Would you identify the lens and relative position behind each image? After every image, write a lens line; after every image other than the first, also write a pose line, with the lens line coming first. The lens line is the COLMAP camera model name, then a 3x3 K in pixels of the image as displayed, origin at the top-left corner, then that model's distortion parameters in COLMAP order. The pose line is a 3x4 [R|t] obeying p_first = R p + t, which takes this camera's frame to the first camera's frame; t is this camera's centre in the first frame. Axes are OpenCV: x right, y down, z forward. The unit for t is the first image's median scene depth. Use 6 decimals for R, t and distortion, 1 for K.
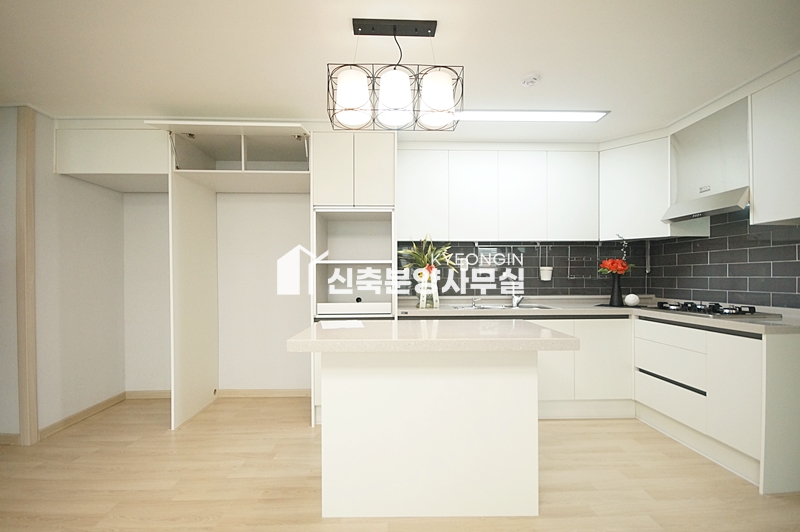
lens RADIAL K [[351.5, 0, 399.6], [0, 351.5, 277.2], [0, 0, 1]] dist [-0.002825, -0.000705]
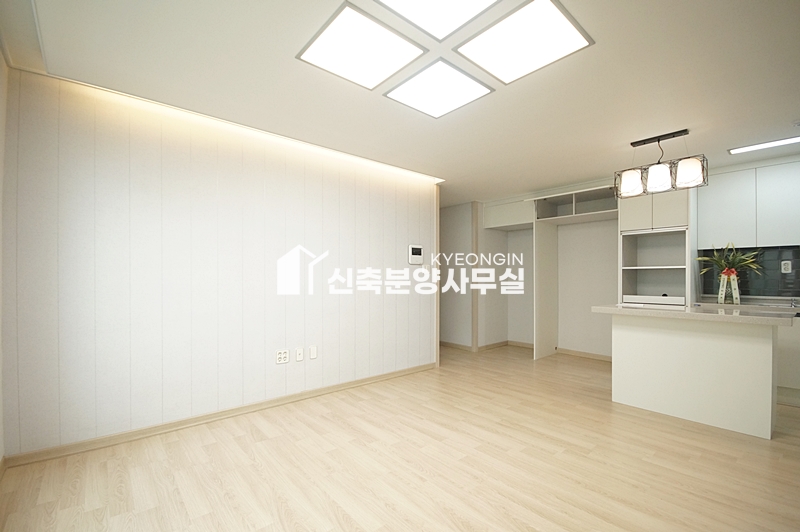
lens RADIAL K [[351.5, 0, 399.6], [0, 351.5, 277.2], [0, 0, 1]] dist [-0.002825, -0.000705]
pose [[0.632659, 0.005092, -0.774413, 0.333572], [-0.008811, 0.999961, -0.000623, 0.006525], [0.774380, 0.007218, 0.632680, -0.716904]]
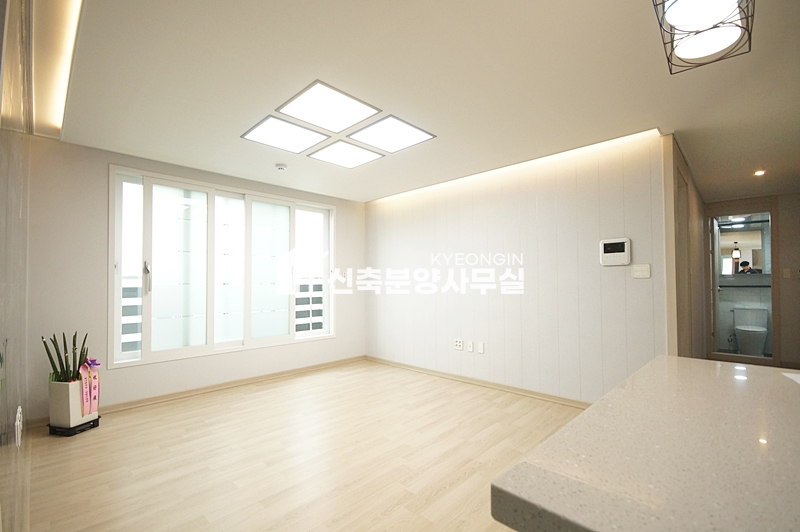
lens RADIAL K [[352.6, 0, 397.0], [0, 352.6, 268.3], [0, 0, 1]] dist [0.001475, 0.000059]
pose [[-0.720386, -0.019427, -0.693301, 0.461789], [0.007499, 0.999331, -0.035793, -0.007639], [0.693532, -0.030984, -0.719759, 0.691391]]
